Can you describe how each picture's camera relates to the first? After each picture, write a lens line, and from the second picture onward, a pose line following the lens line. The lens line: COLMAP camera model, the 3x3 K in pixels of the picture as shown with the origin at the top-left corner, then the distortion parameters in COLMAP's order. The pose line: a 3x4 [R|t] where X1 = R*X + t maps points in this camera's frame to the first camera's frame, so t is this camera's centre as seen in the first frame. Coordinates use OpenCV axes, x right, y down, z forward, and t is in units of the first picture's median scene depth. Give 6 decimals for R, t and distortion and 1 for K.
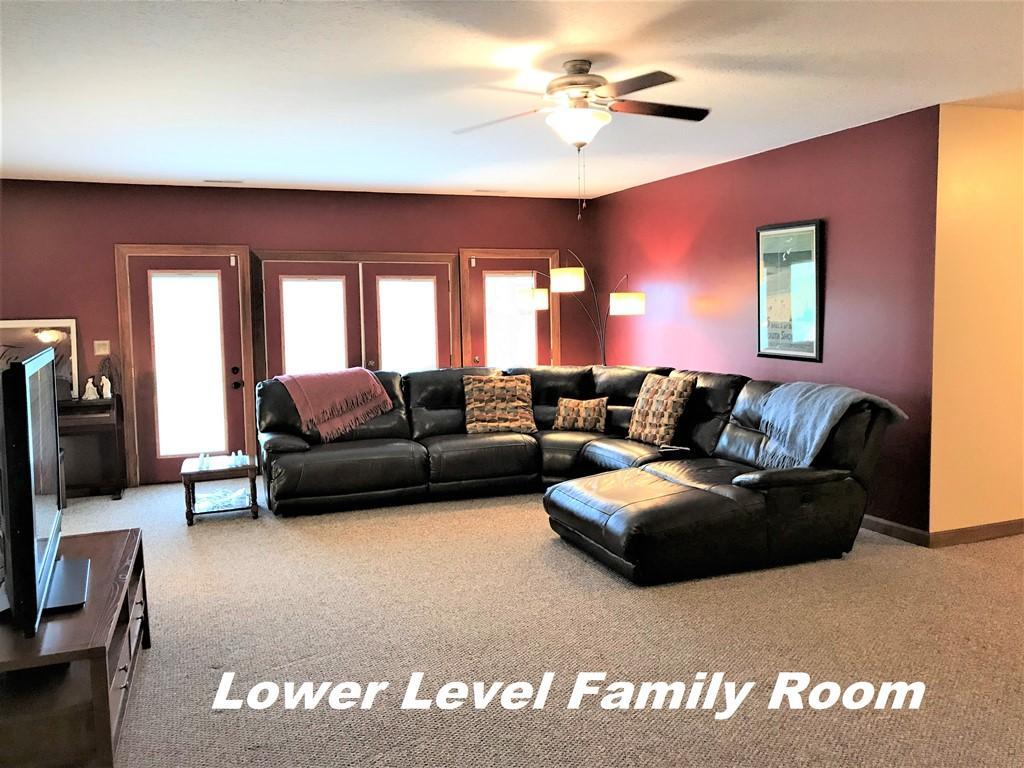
lens RADIAL K [[836.7, 0, 514.7], [0, 836.7, 381.3], [0, 0, 1]] dist [0.004868, -0.001663]
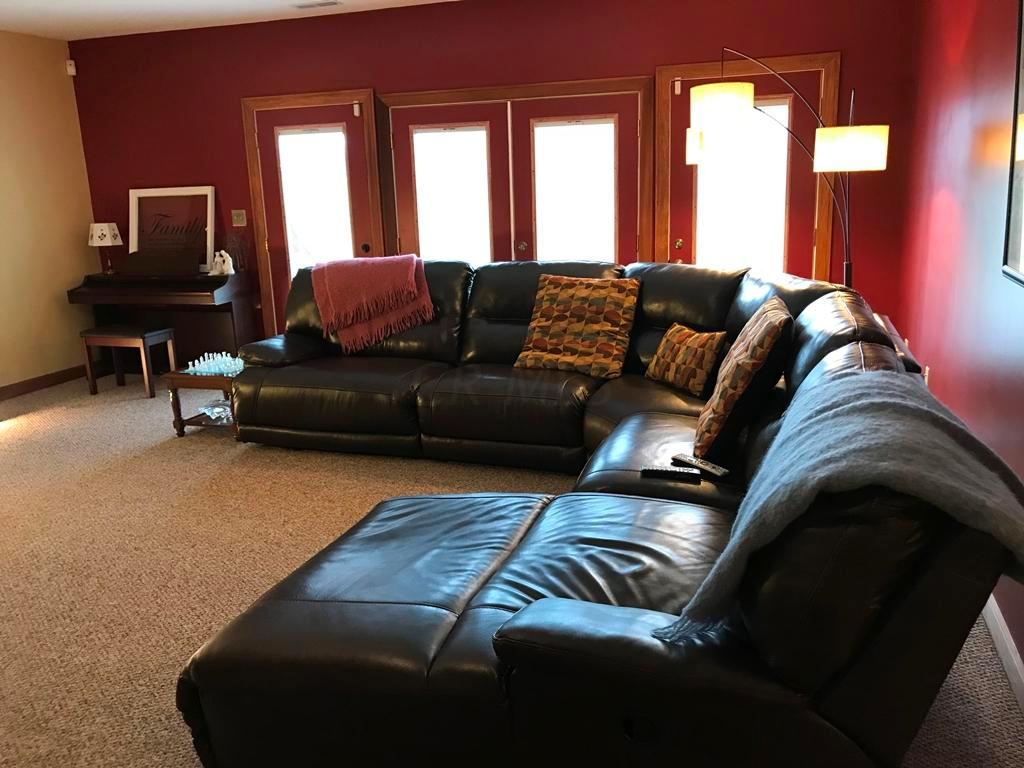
lens RADIAL K [[861.1, 0, 487.0], [0, 861.1, 378.6], [0, 0, 1]] dist [0.051581, -0.001019]
pose [[0.754524, 0.138634, -0.641463, 0.338954], [-0.033608, 0.984313, 0.173200, -0.040948], [0.655411, -0.109126, 0.747347, 0.460593]]
